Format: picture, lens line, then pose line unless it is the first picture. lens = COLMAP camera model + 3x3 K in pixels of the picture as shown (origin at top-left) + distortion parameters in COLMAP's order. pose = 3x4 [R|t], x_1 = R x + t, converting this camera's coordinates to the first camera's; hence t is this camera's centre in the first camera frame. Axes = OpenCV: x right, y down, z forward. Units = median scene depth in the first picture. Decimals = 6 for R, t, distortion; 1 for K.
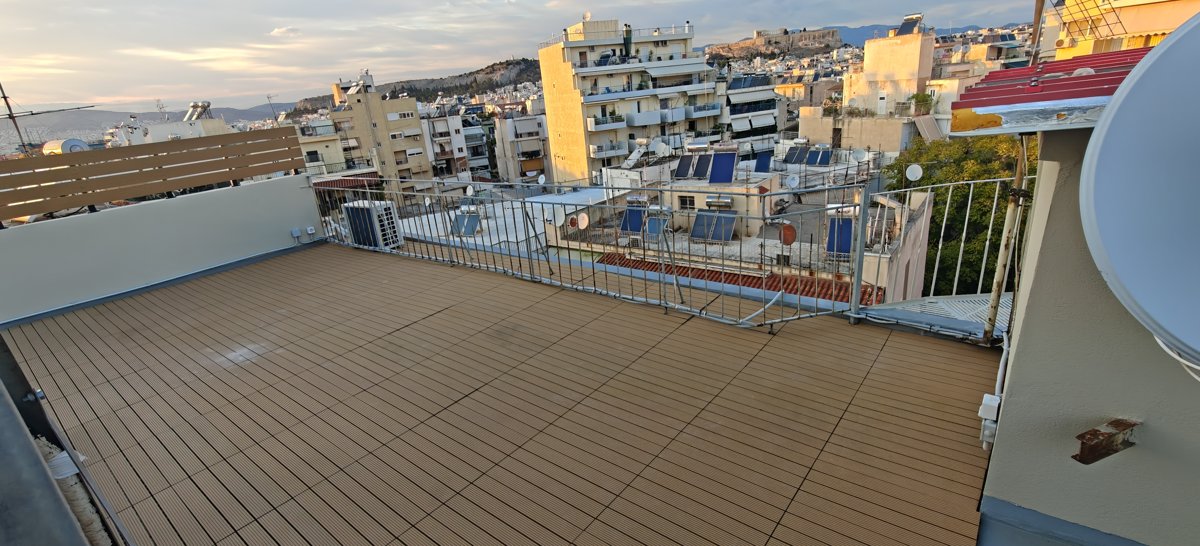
lens RADIAL K [[538.1, 0, 598.4], [0, 538.1, 274.2], [0, 0, 1]] dist [0.001450, 0.000566]
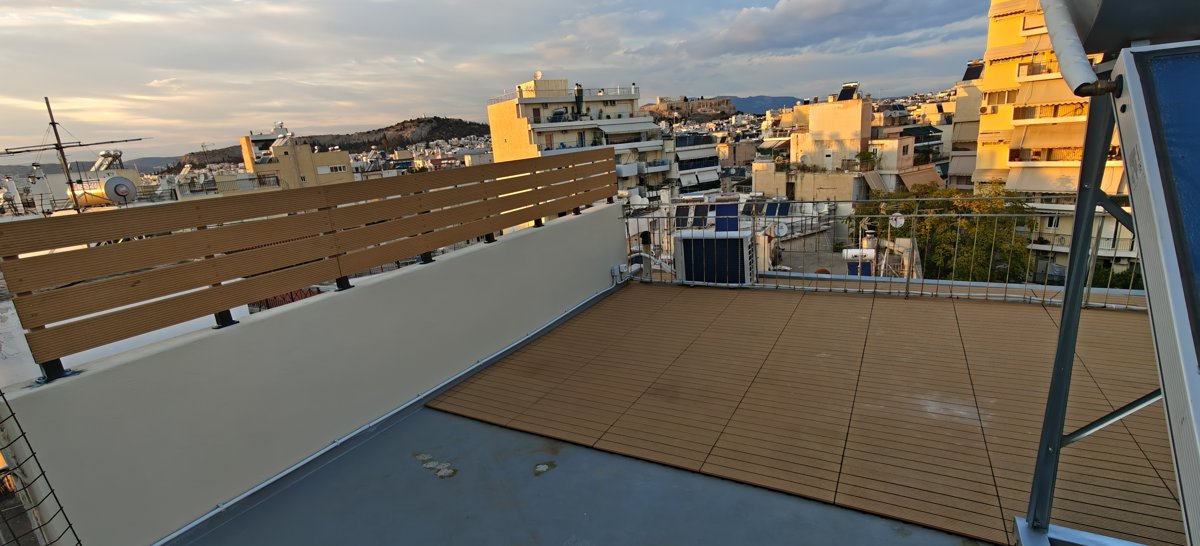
lens RADIAL K [[538.1, 0, 596.6], [0, 538.1, 273.3], [0, 0, 1]] dist [0.001450, 0.000566]
pose [[0.986862, -0.021808, 0.160087, -0.084568], [0.038307, 0.994178, -0.100712, 0.001215], [-0.156959, 0.105521, 0.981952, 0.020931]]
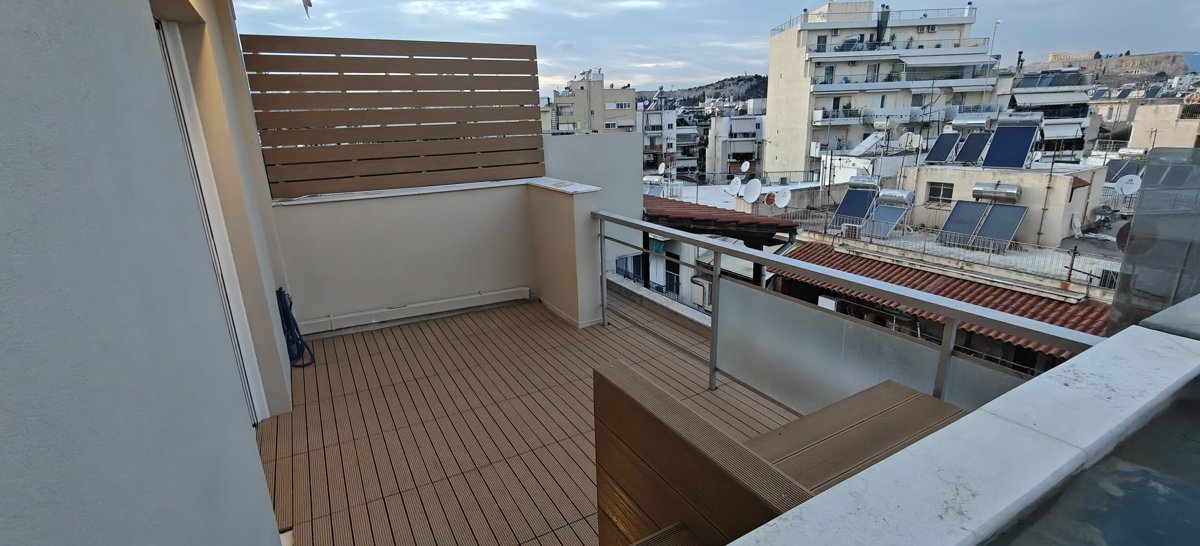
lens RADIAL K [[538.1, 0, 597.9], [0, 538.1, 272.6], [0, 0, 1]] dist [0.001450, 0.000566]
pose [[0.920314, 0.168875, -0.352849, 0.008003], [-0.180424, 0.983589, 0.000162, 0.026006], [0.347086, 0.063513, 0.935680, 0.087294]]
